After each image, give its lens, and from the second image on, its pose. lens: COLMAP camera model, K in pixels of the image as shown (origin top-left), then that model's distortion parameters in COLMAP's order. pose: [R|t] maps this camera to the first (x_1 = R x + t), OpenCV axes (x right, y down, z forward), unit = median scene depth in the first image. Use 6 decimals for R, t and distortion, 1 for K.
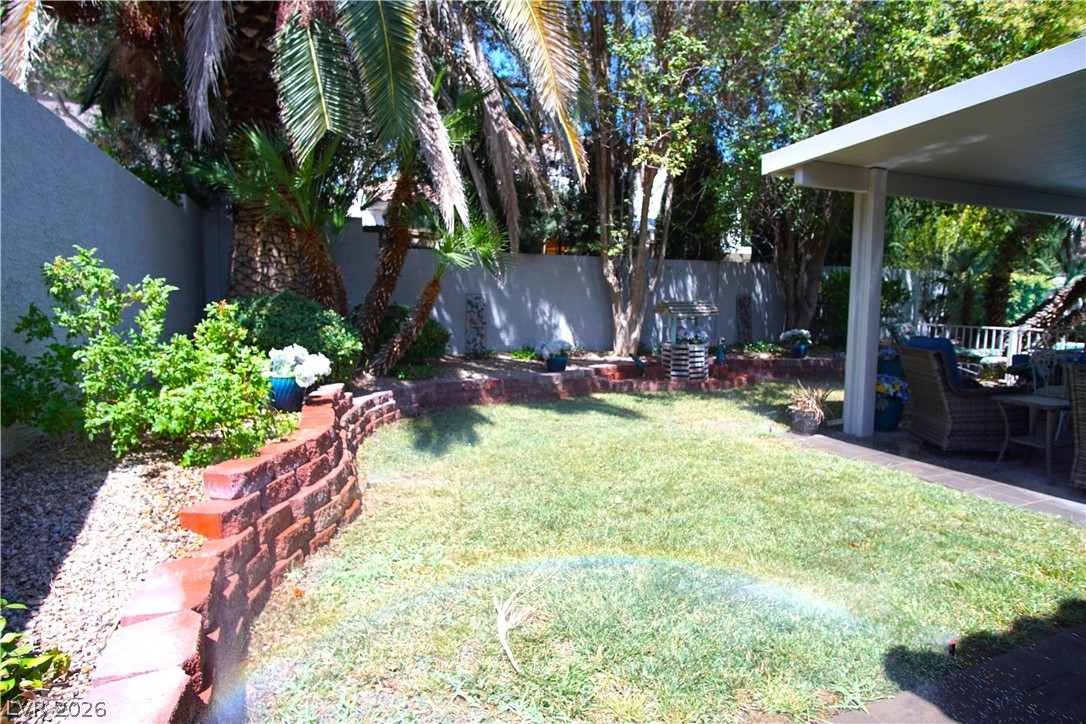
lens RADIAL K [[601.5, 0, 543.9], [0, 601.5, 360.9], [0, 0, 1]] dist [-0.033238, 0.002655]
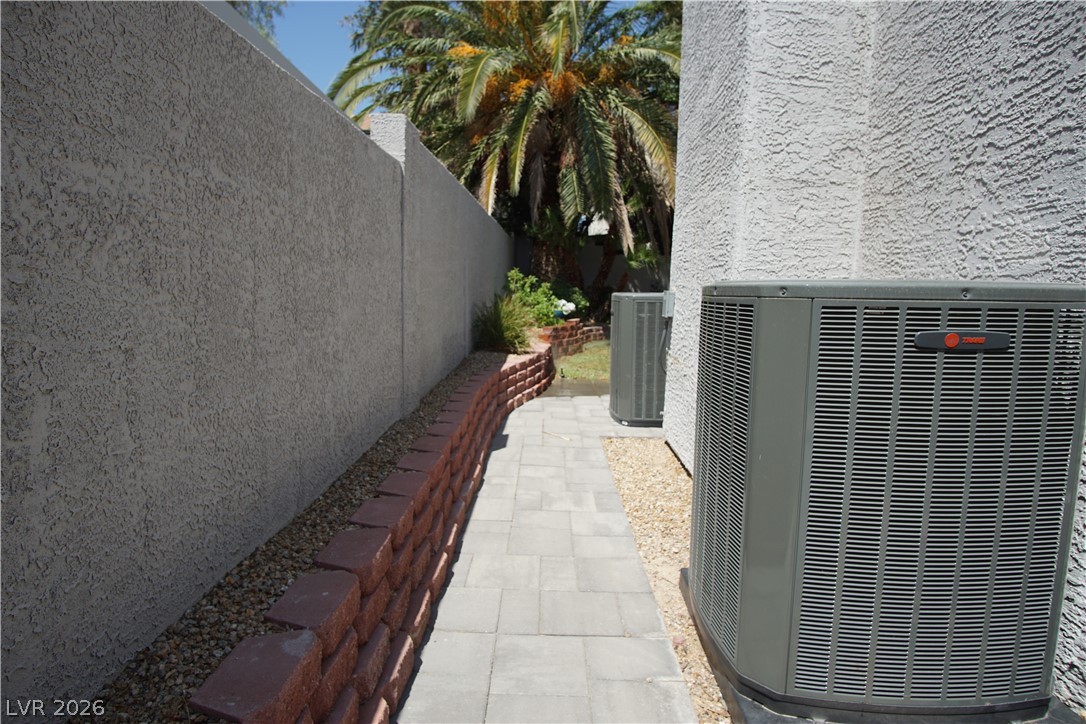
lens RADIAL K [[601.5, 0, 543.0], [0, 601.5, 362.2], [0, 0, 1]] dist [-0.033238, 0.002655]
pose [[0.923250, 0.061551, -0.379236, 0.454499], [-0.051461, 0.998001, 0.036695, 0.134030], [0.380737, -0.014363, 0.924572, -1.287534]]
